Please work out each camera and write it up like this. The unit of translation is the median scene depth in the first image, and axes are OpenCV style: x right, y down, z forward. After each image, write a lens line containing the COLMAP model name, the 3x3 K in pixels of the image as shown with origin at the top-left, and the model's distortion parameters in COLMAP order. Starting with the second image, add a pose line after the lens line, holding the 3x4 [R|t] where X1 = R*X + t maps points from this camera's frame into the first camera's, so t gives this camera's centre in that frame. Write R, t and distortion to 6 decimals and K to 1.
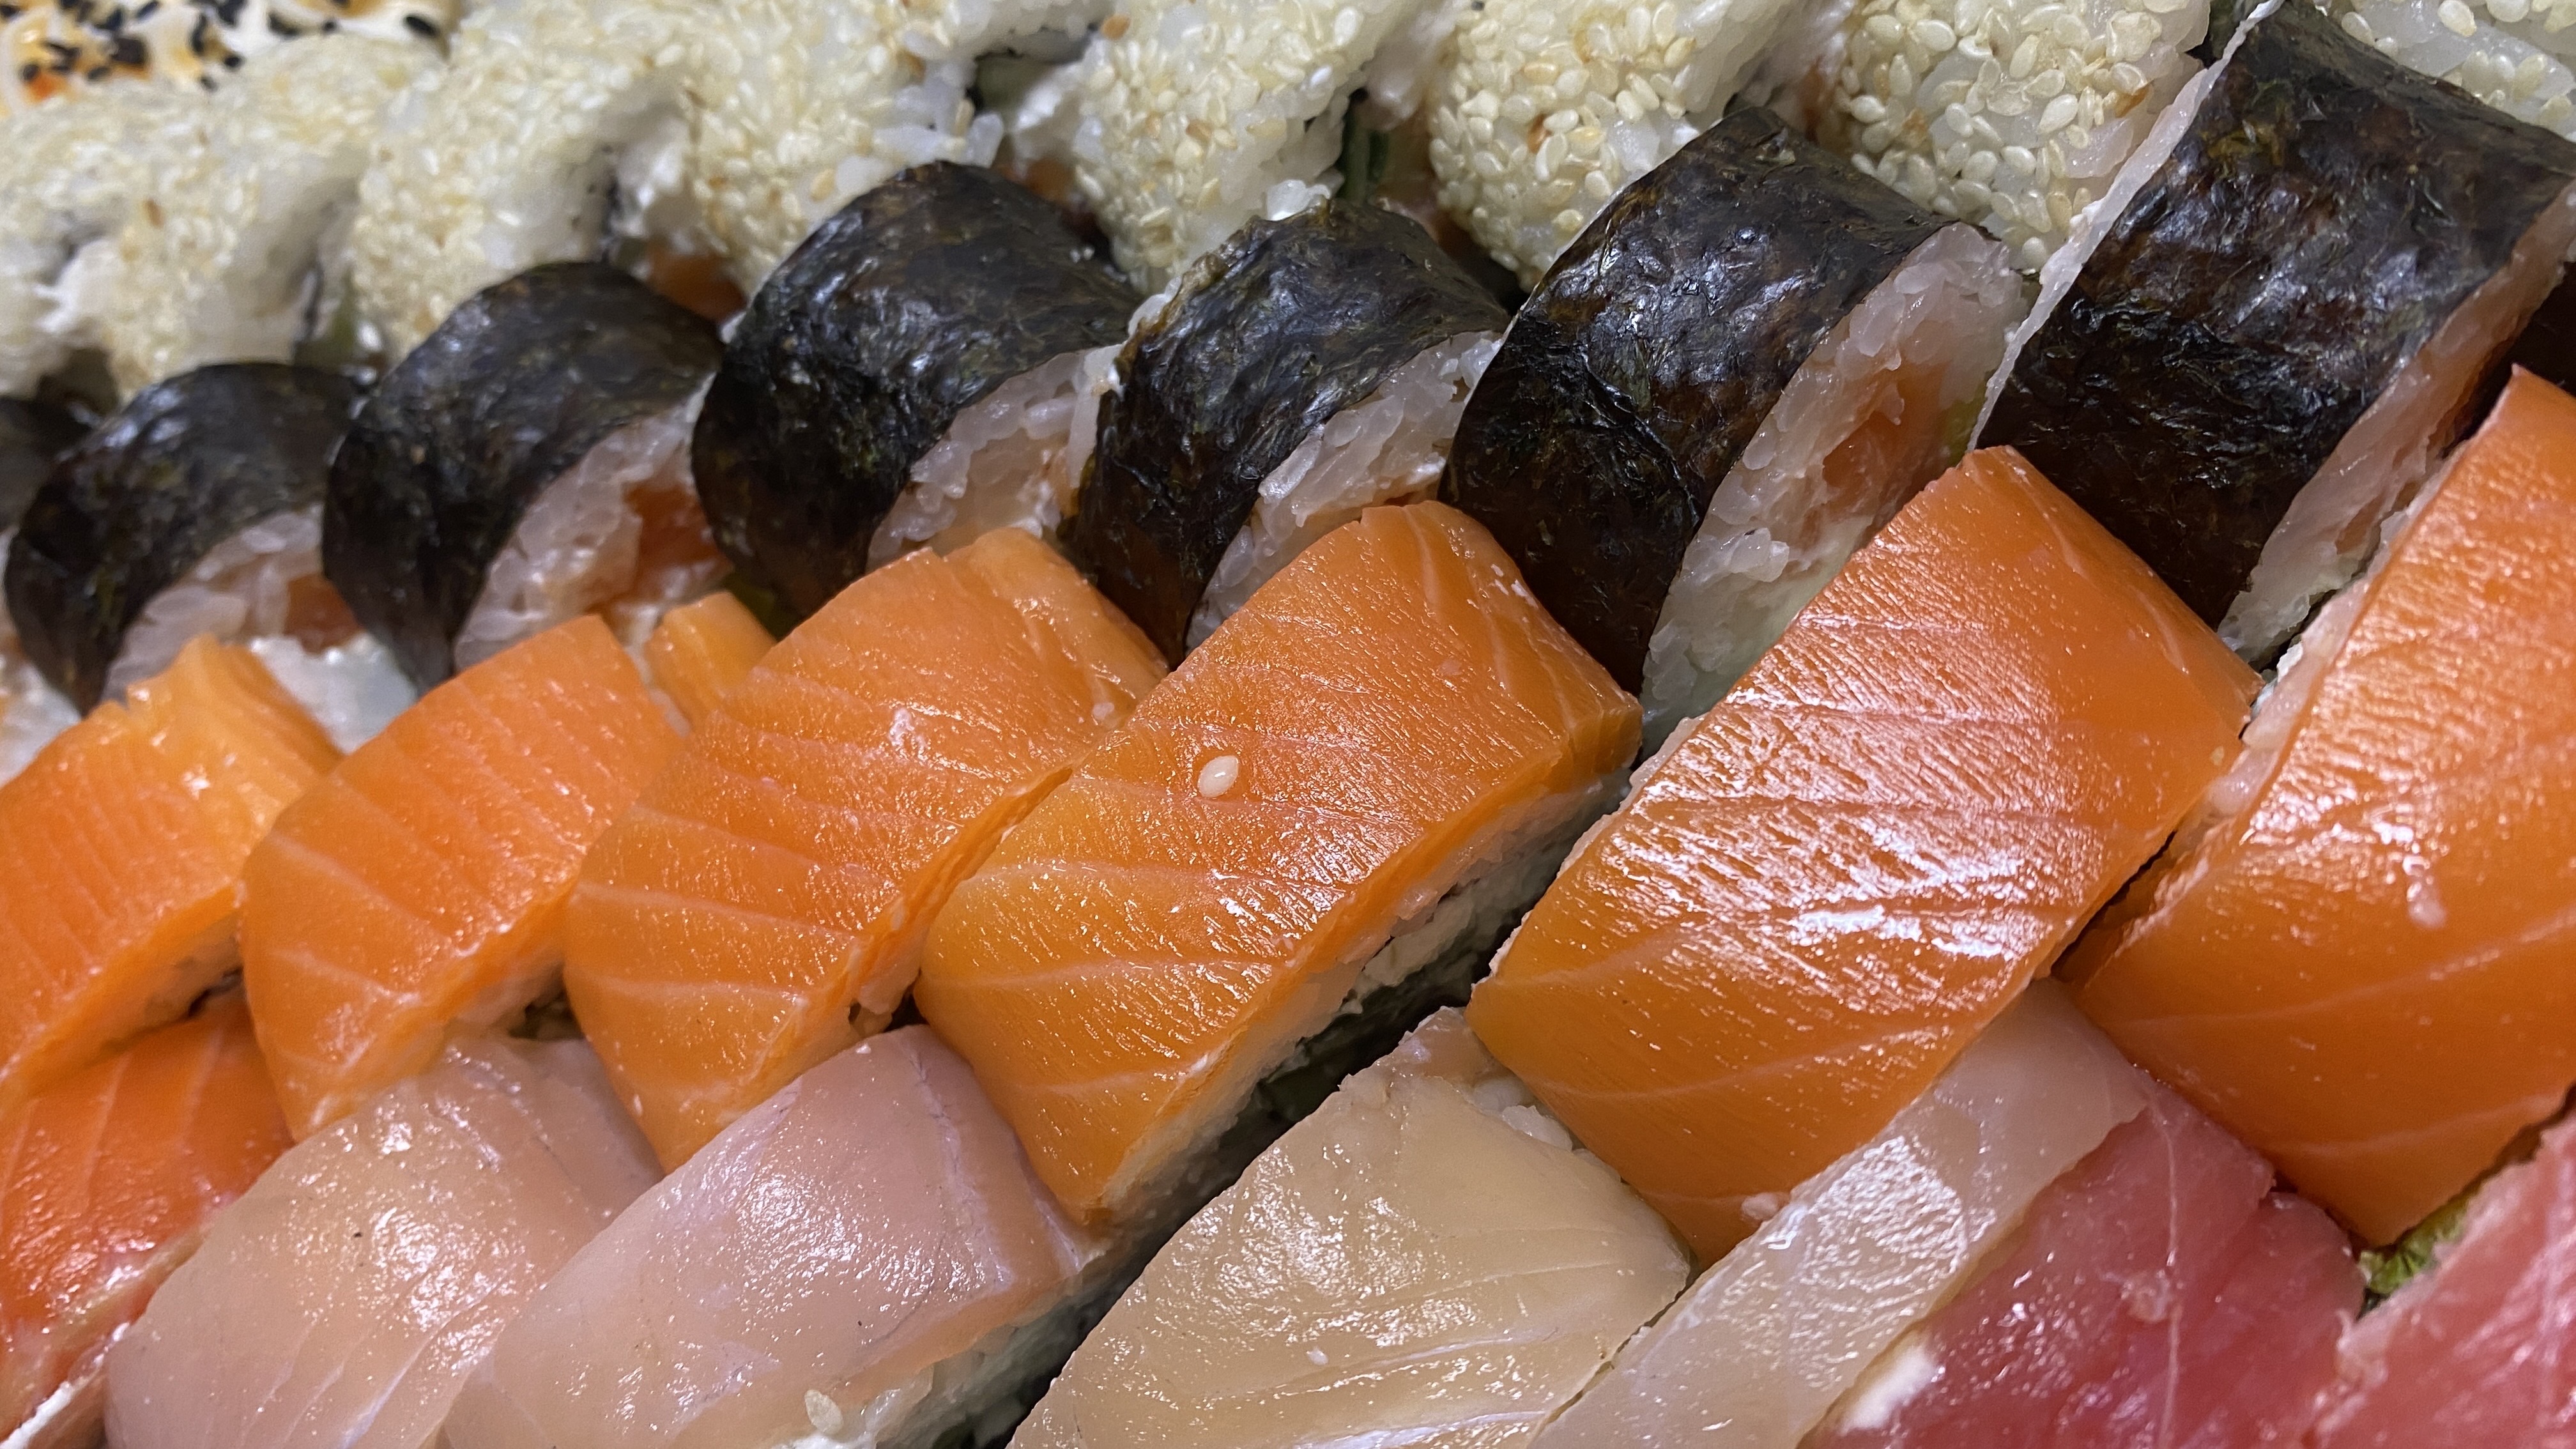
lens RADIAL K [[2053.9, 0, 1288.0], [0, 2053.9, 724.5], [0, 0, 1]] dist [-0.000362, 0.006616]
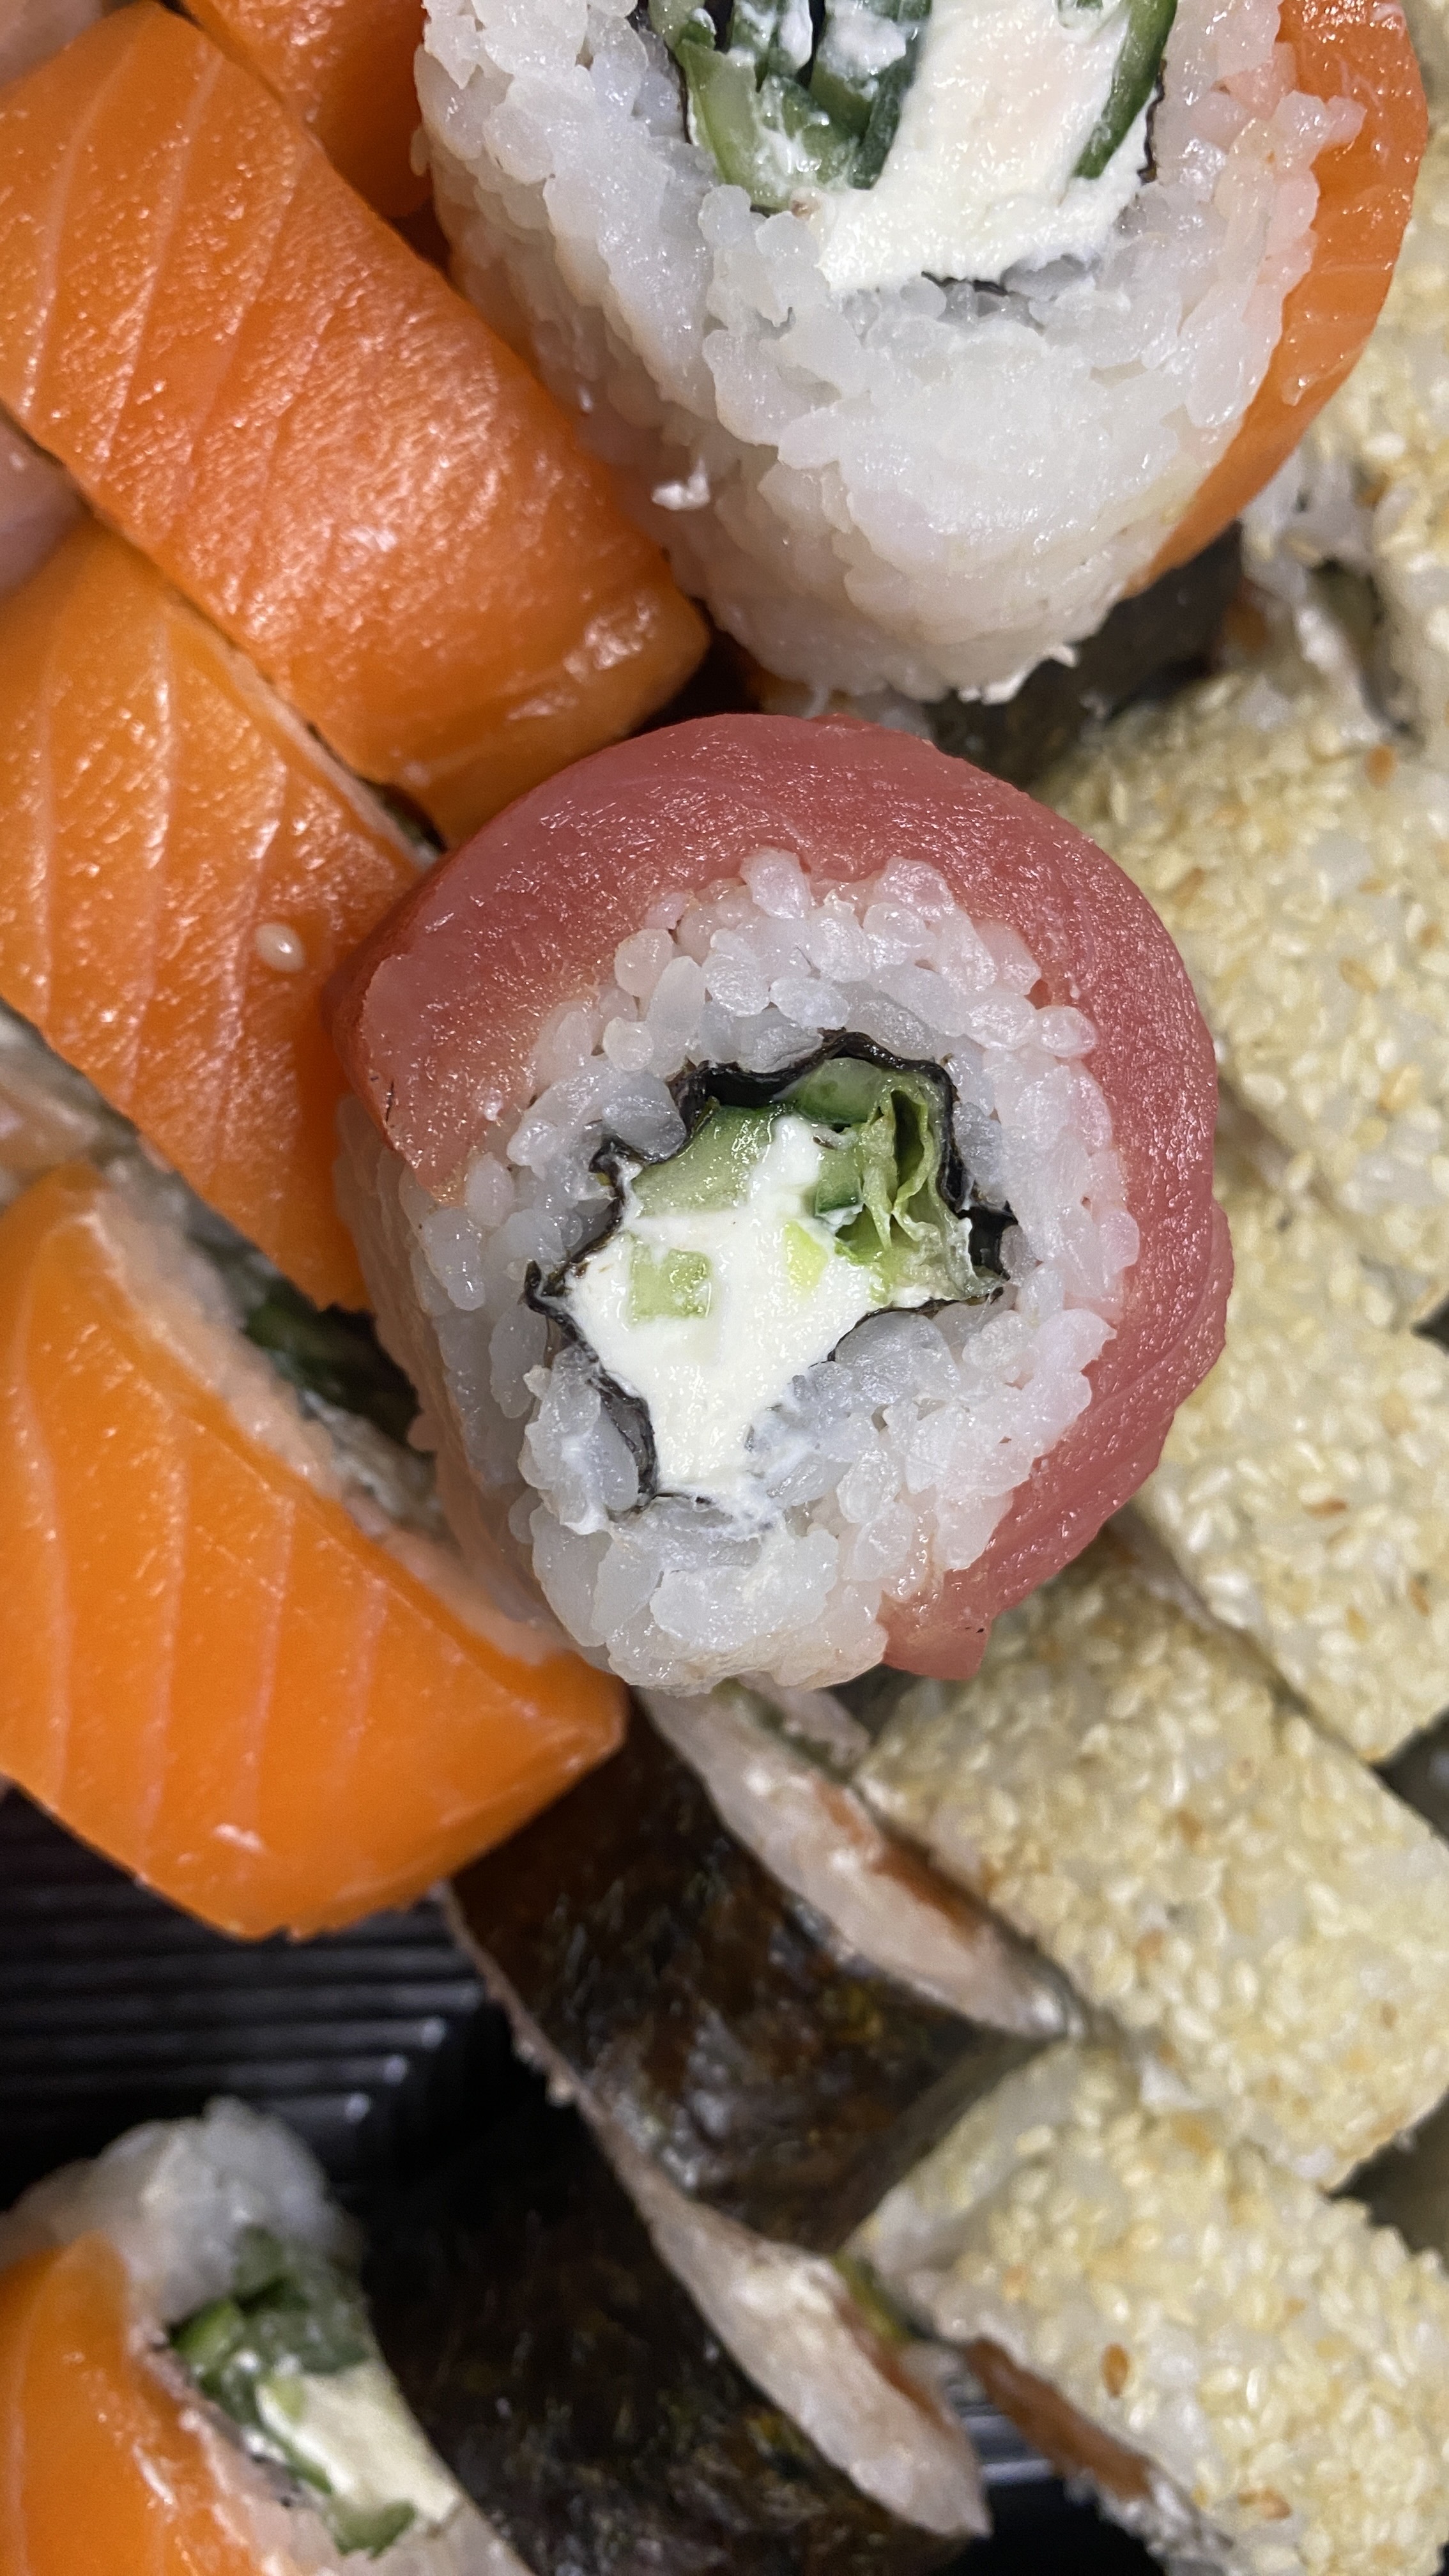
lens RADIAL K [[2053.9, 0, 724.5], [0, 2053.9, 1288.0], [0, 0, 1]] dist [-0.000362, 0.006616]
pose [[-0.057711, 0.916248, 0.396434, -0.228158], [-0.977349, -0.132842, 0.164749, -0.285279], [0.203614, -0.377946, 0.903160, 0.171672]]
